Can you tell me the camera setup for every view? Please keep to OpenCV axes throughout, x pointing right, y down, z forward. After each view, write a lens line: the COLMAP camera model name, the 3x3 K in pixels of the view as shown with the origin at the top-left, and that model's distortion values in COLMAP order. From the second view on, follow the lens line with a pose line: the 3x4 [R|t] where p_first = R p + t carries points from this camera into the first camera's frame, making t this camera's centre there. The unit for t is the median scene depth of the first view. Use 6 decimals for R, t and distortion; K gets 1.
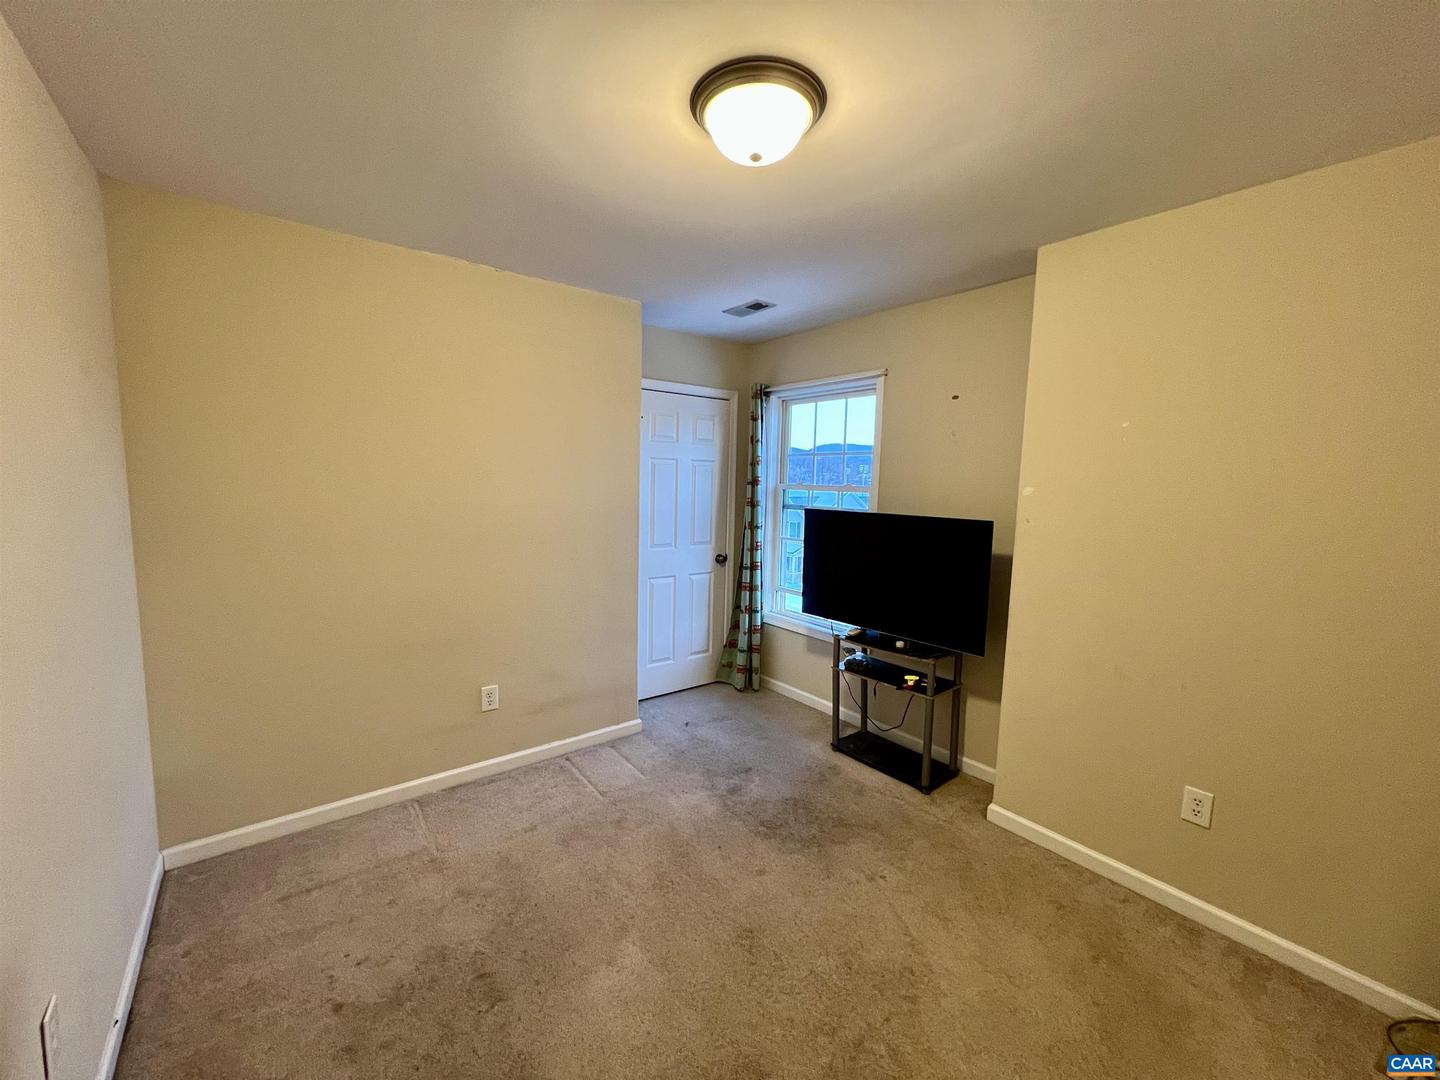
lens RADIAL K [[581.1, 0, 719.1], [0, 581.1, 539.9], [0, 0, 1]] dist [-0.000548, 0.000161]
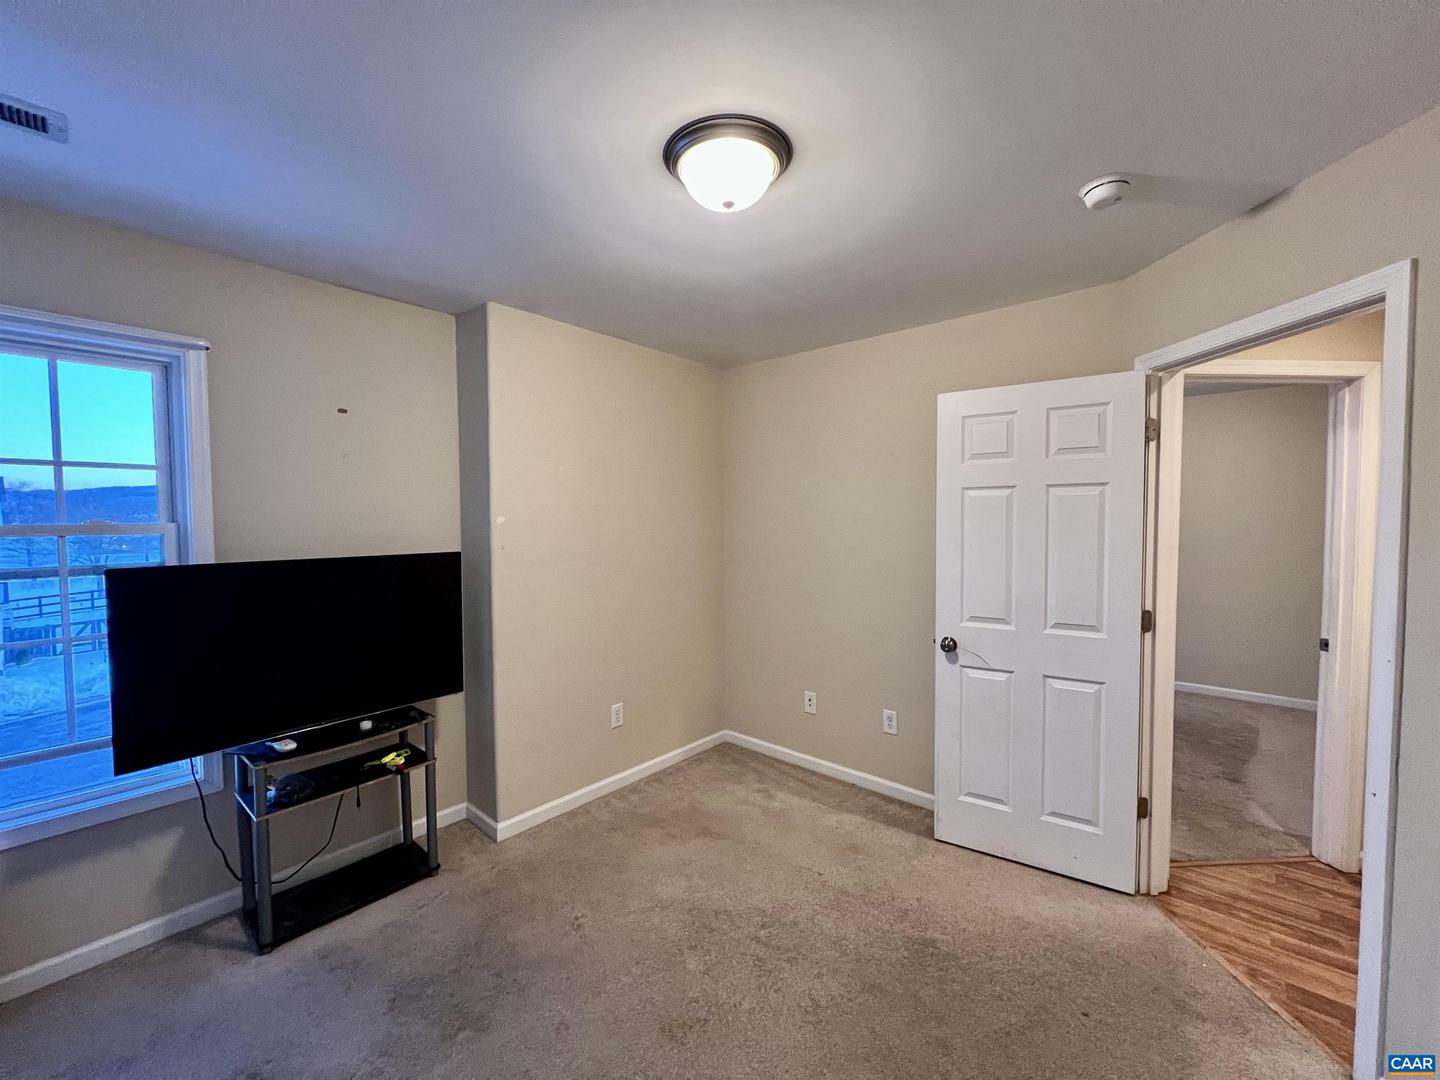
lens RADIAL K [[577.1, 0, 720.2], [0, 577.1, 538.3], [0, 0, 1]] dist [0.001838, 0.001305]
pose [[-0.177467, -0.058154, 0.982407, -0.539044], [0.103039, 0.991668, 0.077316, -0.080542], [-0.978718, 0.114947, -0.169996, 0.684887]]
